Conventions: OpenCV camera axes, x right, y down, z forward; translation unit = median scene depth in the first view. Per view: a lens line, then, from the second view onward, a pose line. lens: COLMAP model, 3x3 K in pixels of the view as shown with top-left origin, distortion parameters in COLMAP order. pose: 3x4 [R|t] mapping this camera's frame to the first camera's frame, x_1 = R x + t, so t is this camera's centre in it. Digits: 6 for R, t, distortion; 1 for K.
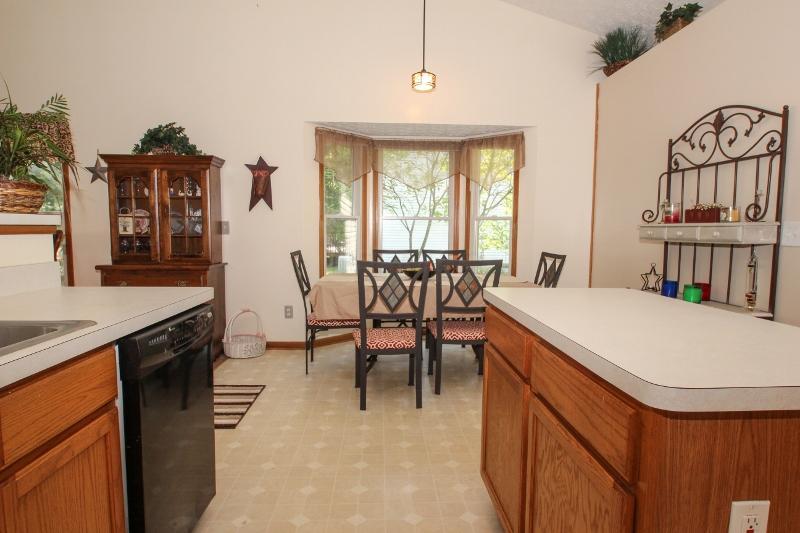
lens RADIAL K [[486.0, 0, 400.0], [0, 486.0, 266.5], [0, 0, 1]] dist [-0.017179, 0.000842]
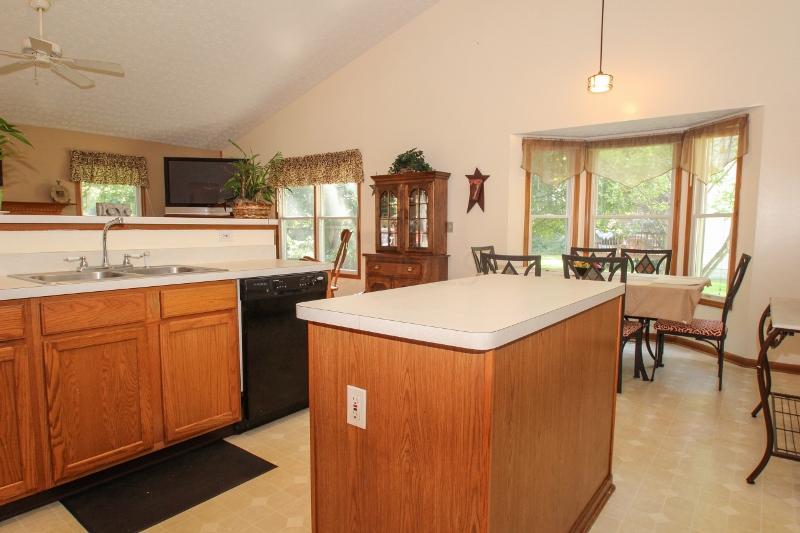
lens RADIAL K [[486.0, 0, 400.0], [0, 486.0, 266.5], [0, 0, 1]] dist [-0.017179, 0.000842]
pose [[0.757053, 0.049510, -0.651475, 0.372651], [-0.050984, 0.998561, 0.016641, 0.007564], [0.651361, 0.020617, 0.758488, -0.034505]]
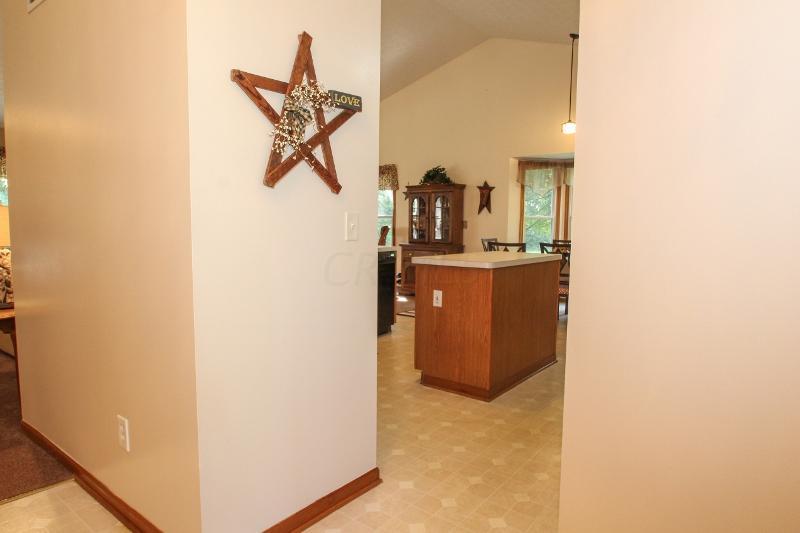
lens RADIAL K [[501.1, 0, 400.0], [0, 501.1, 266.5], [0, 0, 1]] dist [-0.007871, -0.001459]
pose [[0.751110, 0.054845, -0.657895, 0.638752], [-0.053833, 0.998313, 0.021763, 0.041266], [0.657979, 0.019070, 0.752795, -0.470595]]
